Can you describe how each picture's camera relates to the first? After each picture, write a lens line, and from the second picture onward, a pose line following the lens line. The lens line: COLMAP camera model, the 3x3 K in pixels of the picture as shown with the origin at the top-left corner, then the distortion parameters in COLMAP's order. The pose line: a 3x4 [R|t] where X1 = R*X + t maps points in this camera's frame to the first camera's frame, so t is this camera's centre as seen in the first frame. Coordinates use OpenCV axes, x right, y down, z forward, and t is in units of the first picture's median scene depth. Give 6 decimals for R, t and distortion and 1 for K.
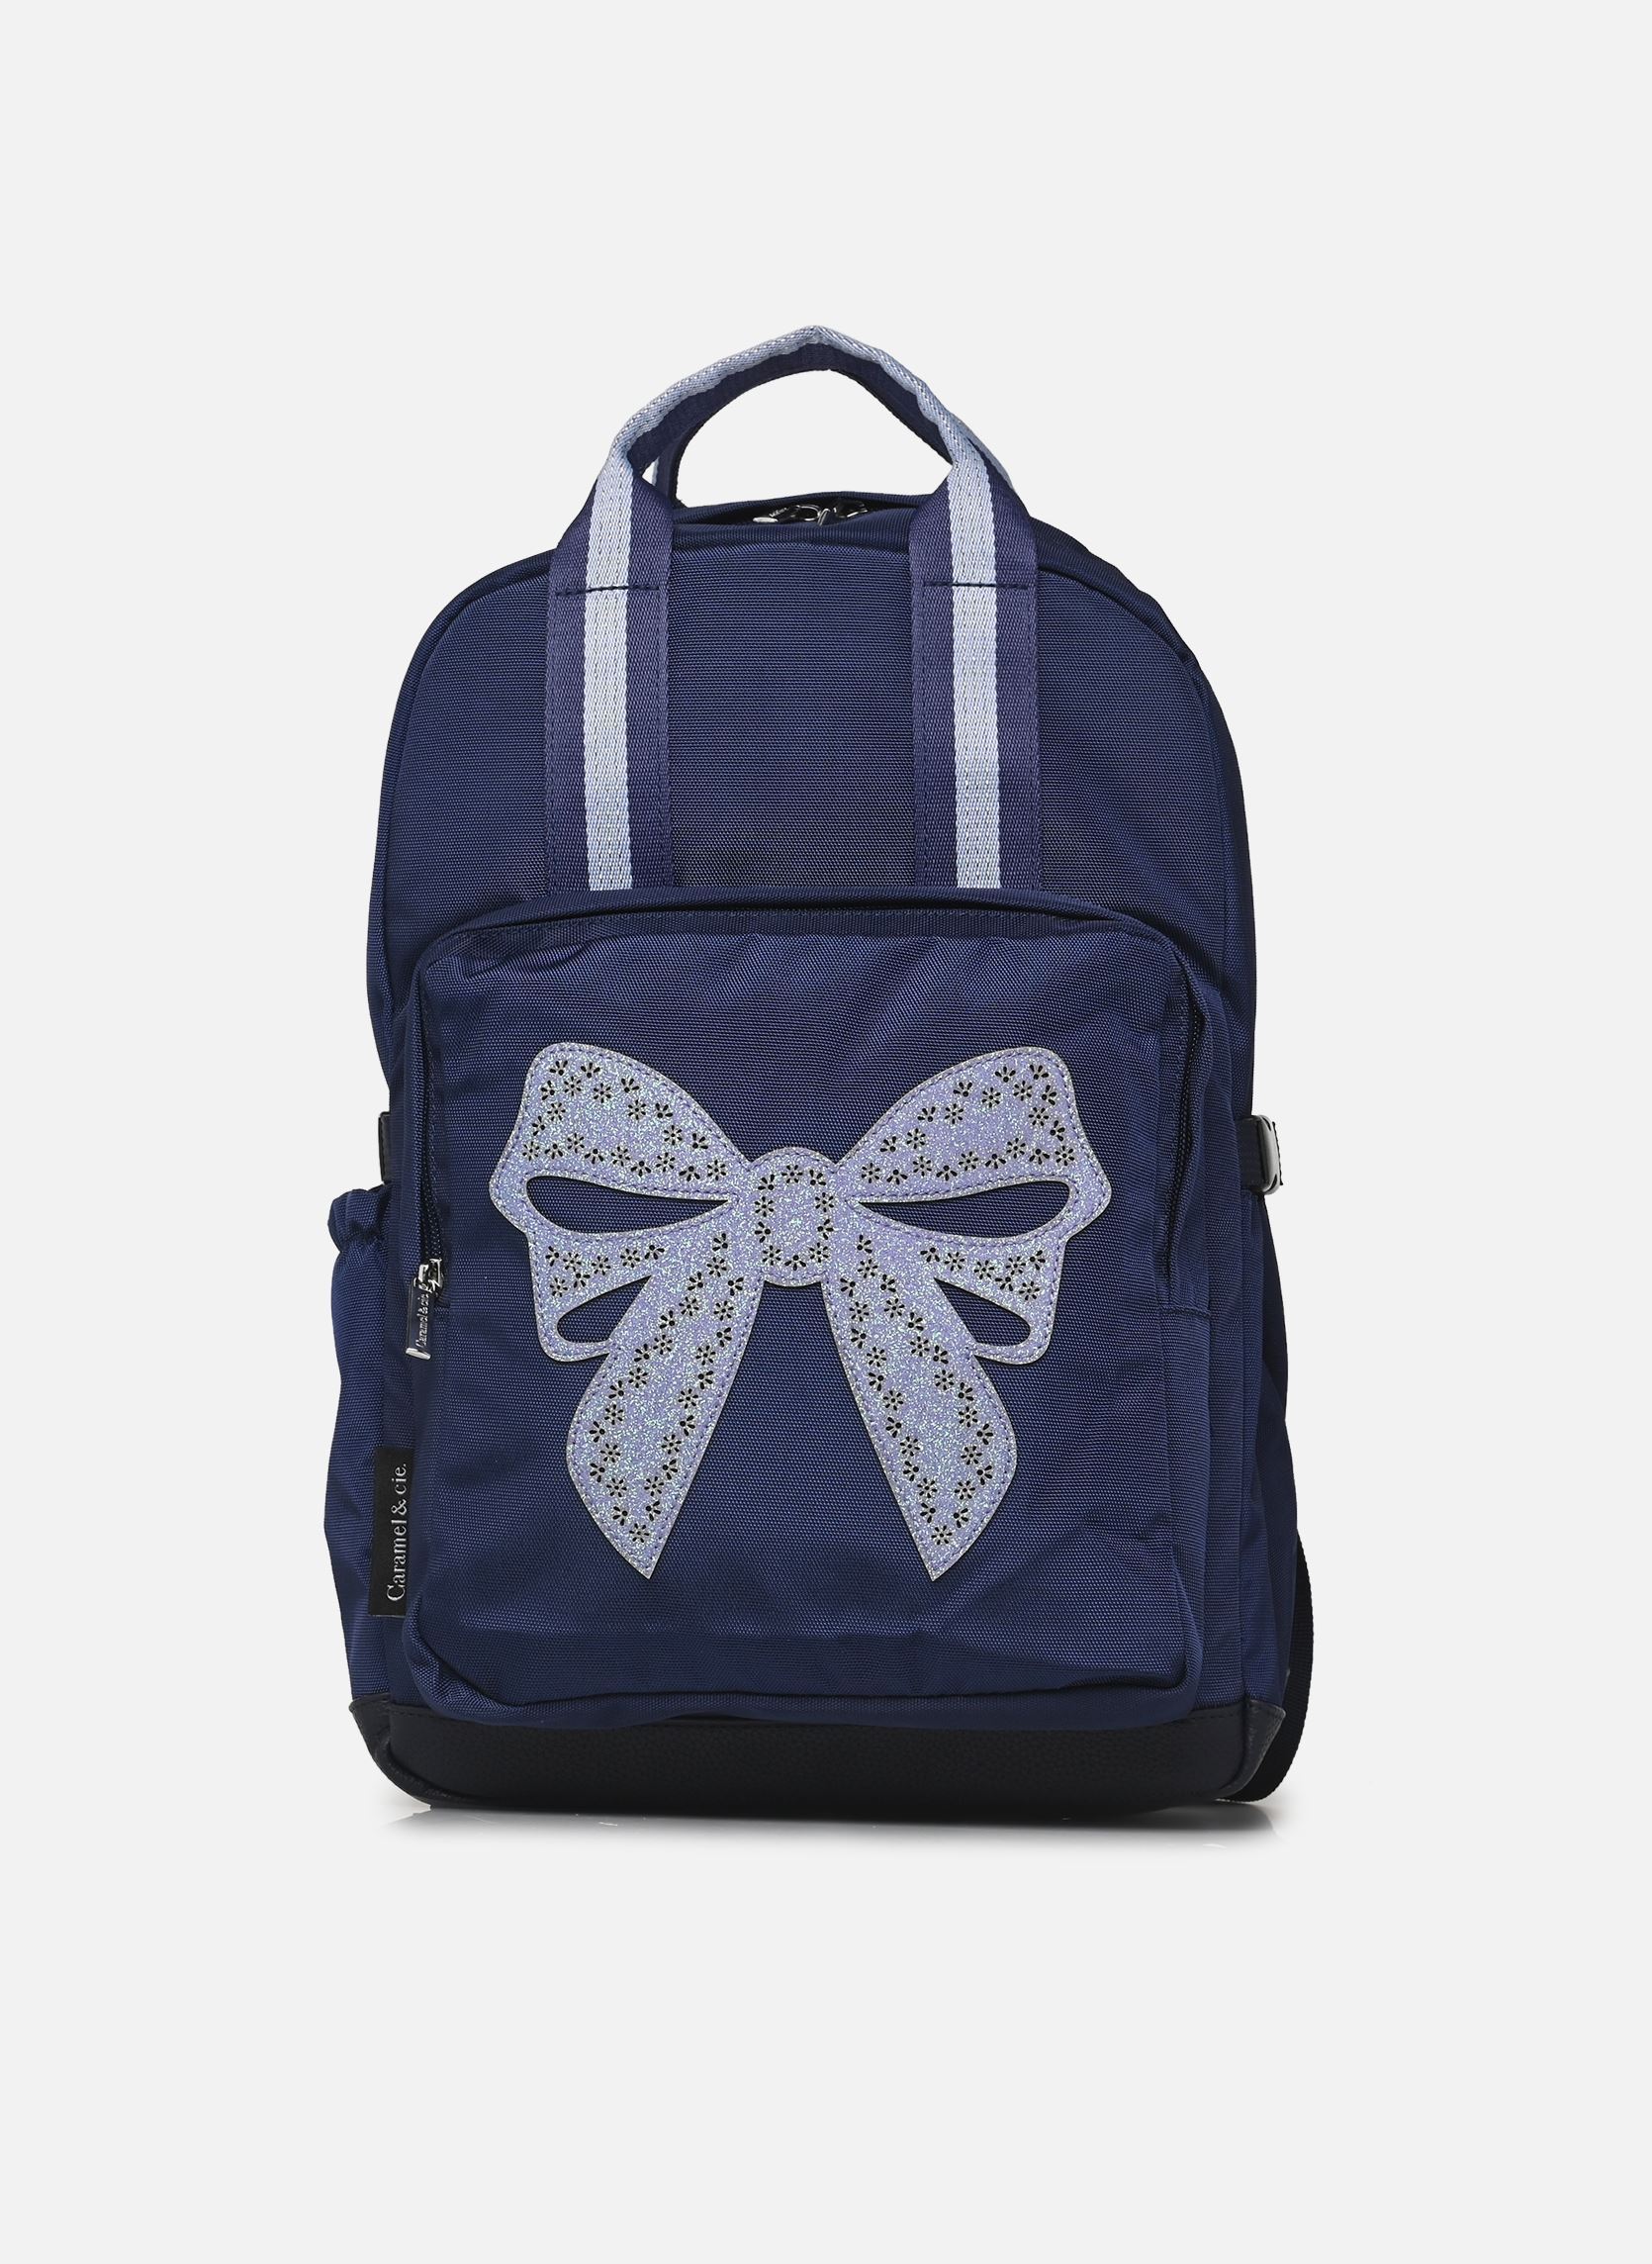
lens RADIAL K [[7712.4, 0, 826.0], [0, 7712.4, 1132.0], [0, 0, 1]] dist [0.056816, -0.191162]
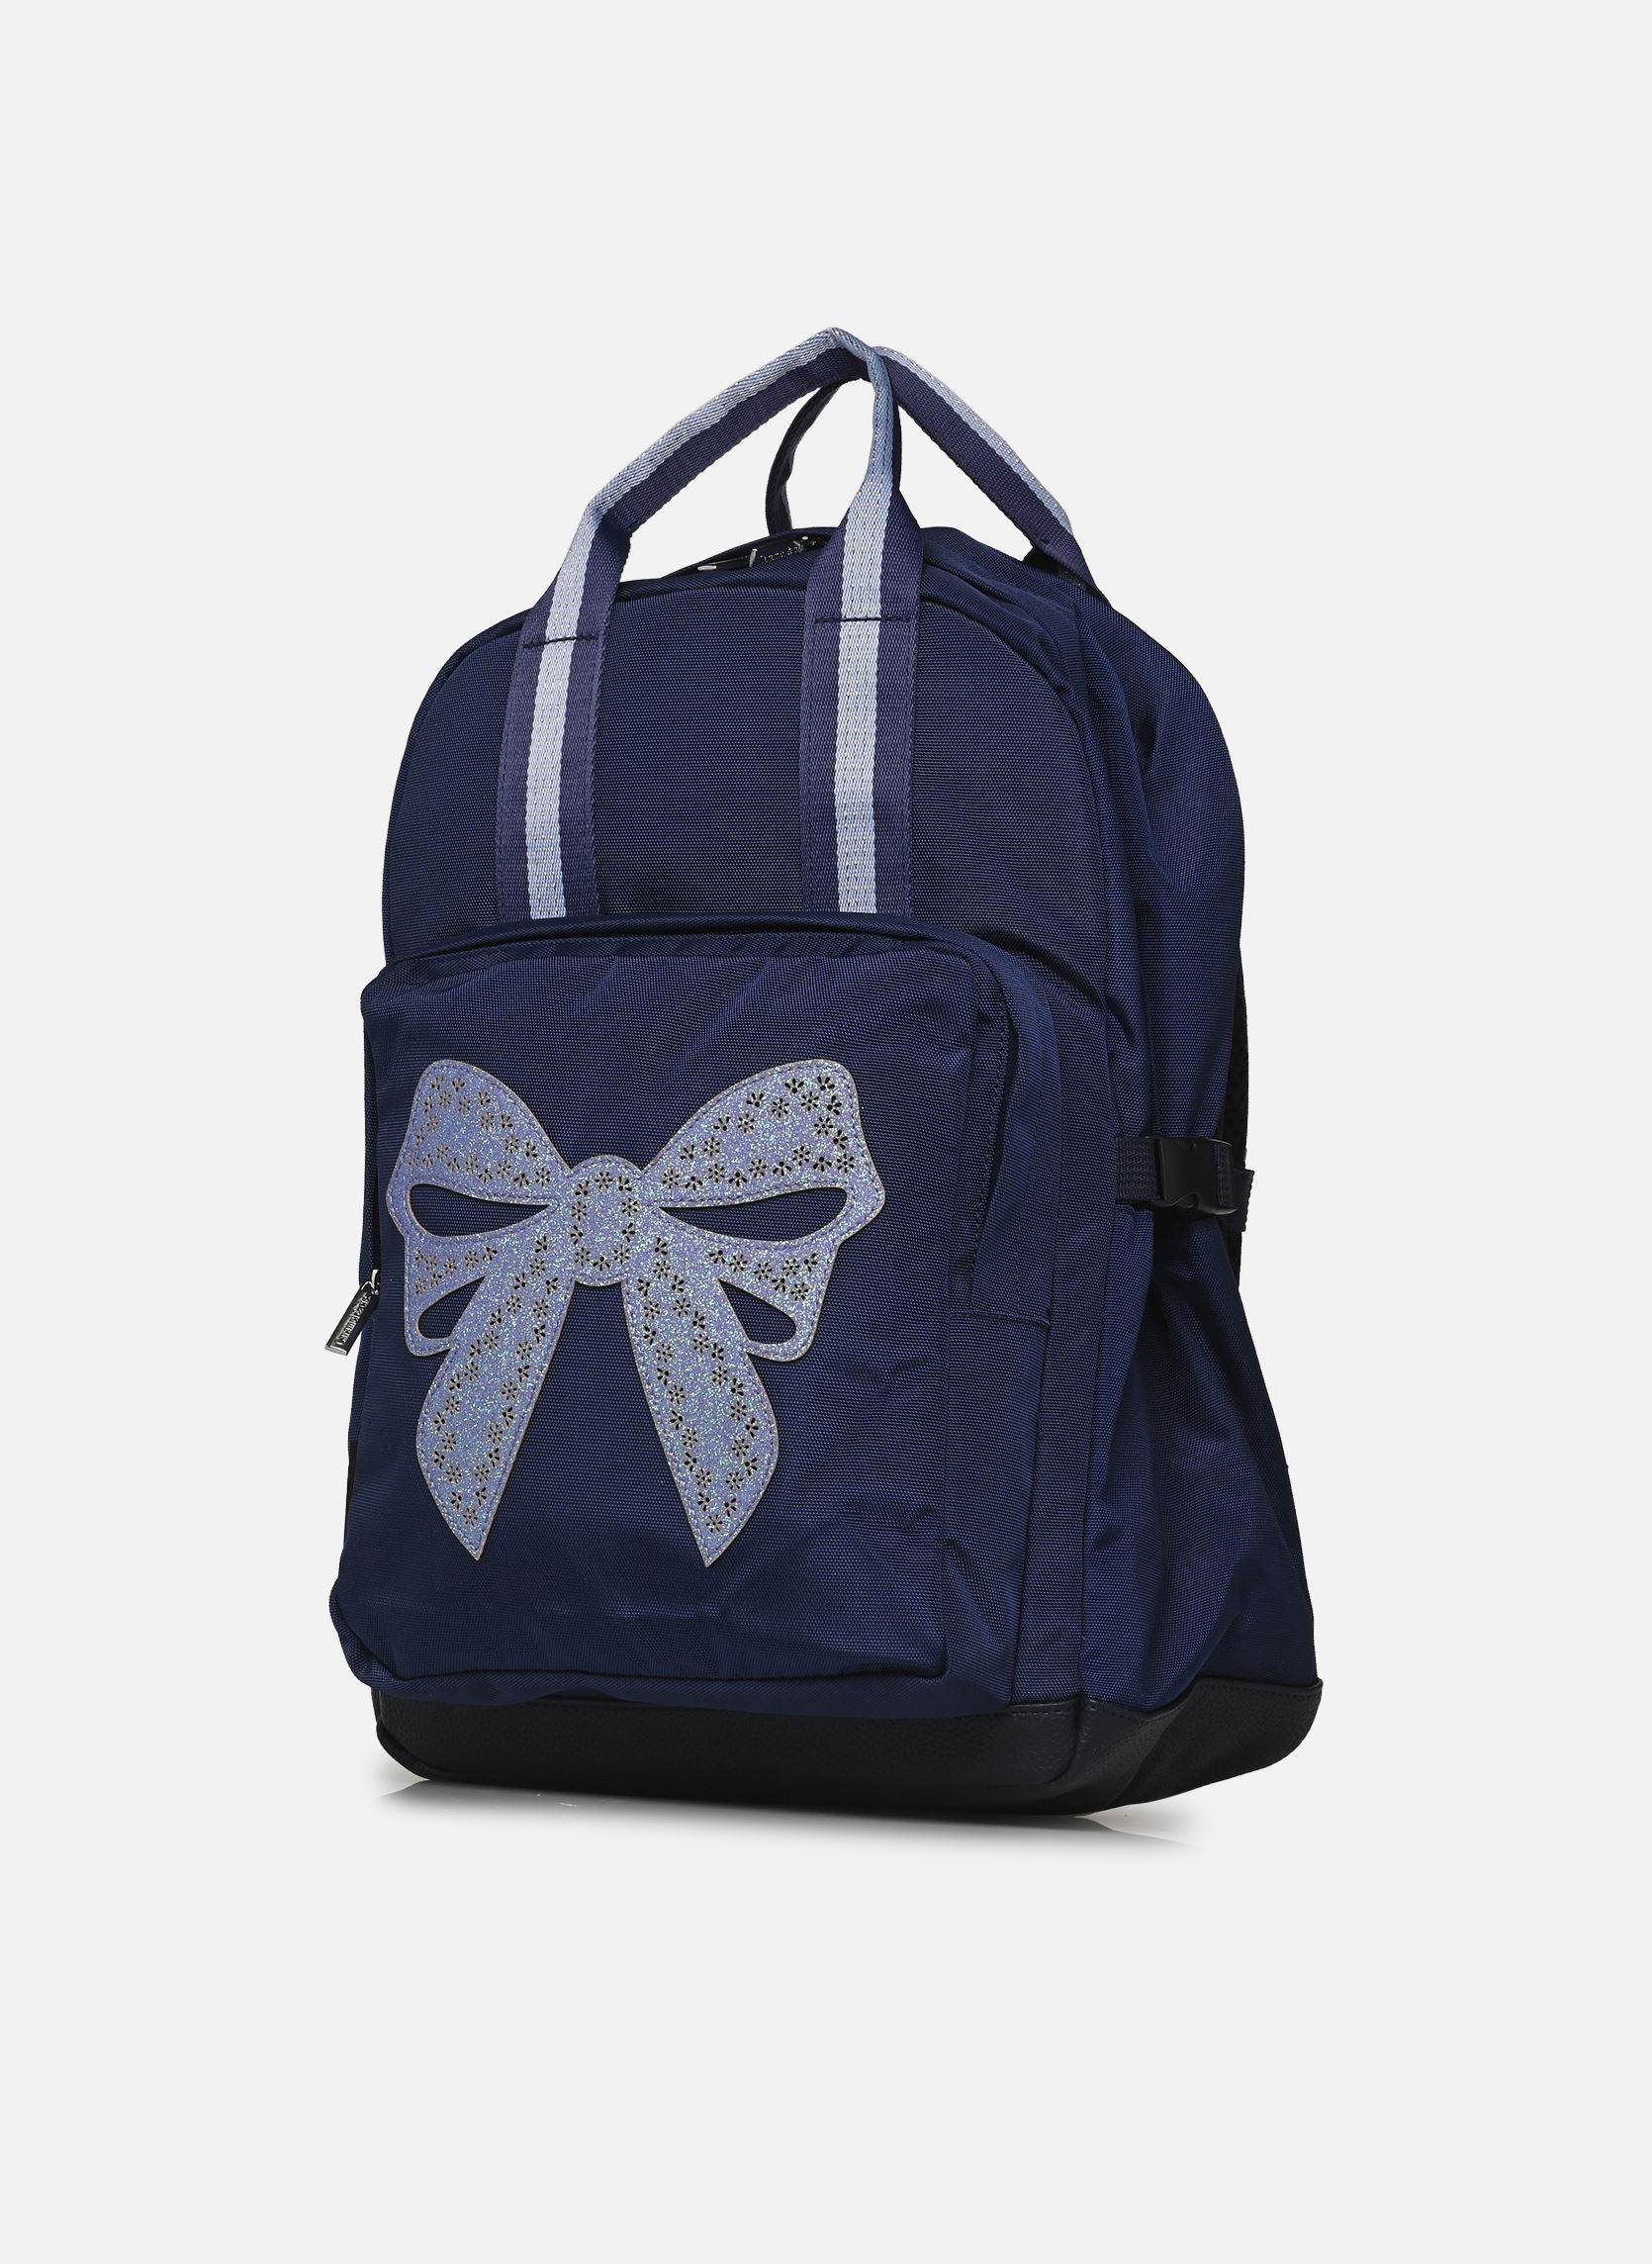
lens RADIAL K [[7712.4, 0, 826.0], [0, 7712.4, 1132.0], [0, 0, 1]] dist [0.056816, -0.191162]
pose [[0.898663, -0.003270, -0.438628, 0.487003], [-0.012545, 0.999372, -0.033151, 0.033503], [0.438461, 0.035294, 0.898057, 0.062004]]
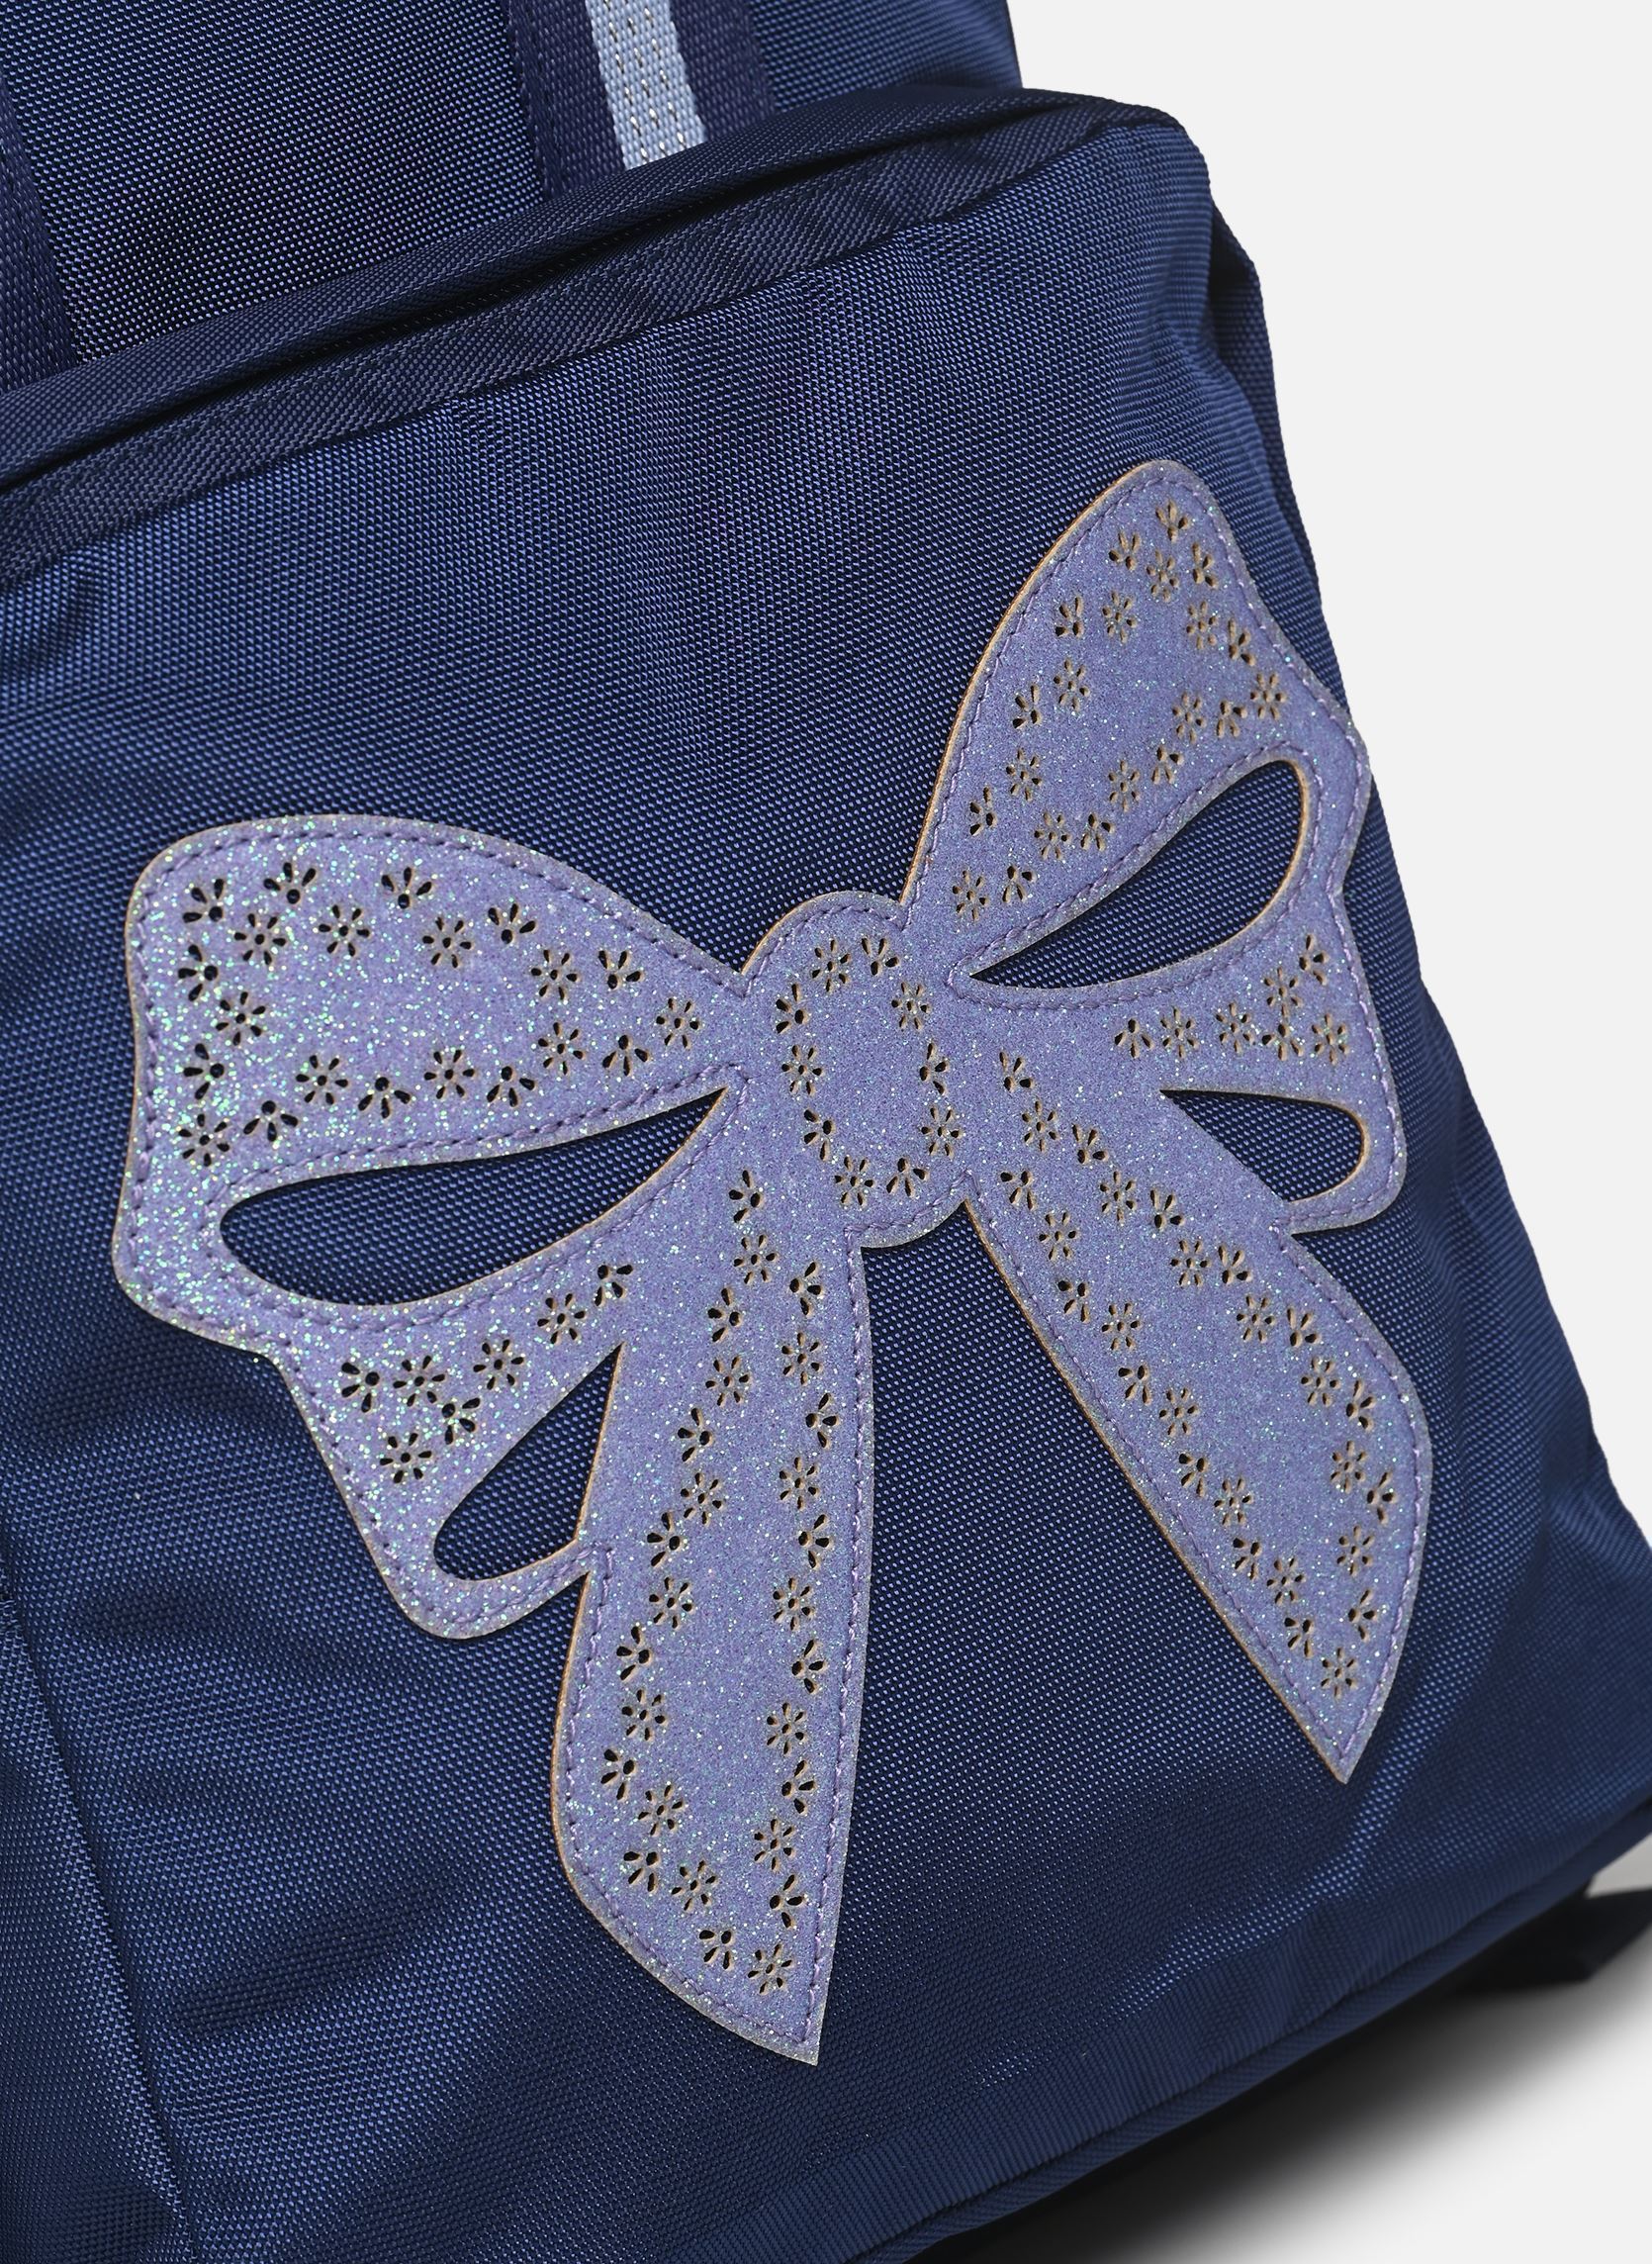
lens RADIAL K [[7712.4, 0, 826.0], [0, 7712.4, 1132.0], [0, 0, 1]] dist [0.056816, -0.191162]
pose [[0.721320, -0.349741, 0.597811, -0.239506], [0.234340, 0.935472, 0.264530, -0.089465], [-0.651753, -0.050720, 0.756734, 0.704759]]
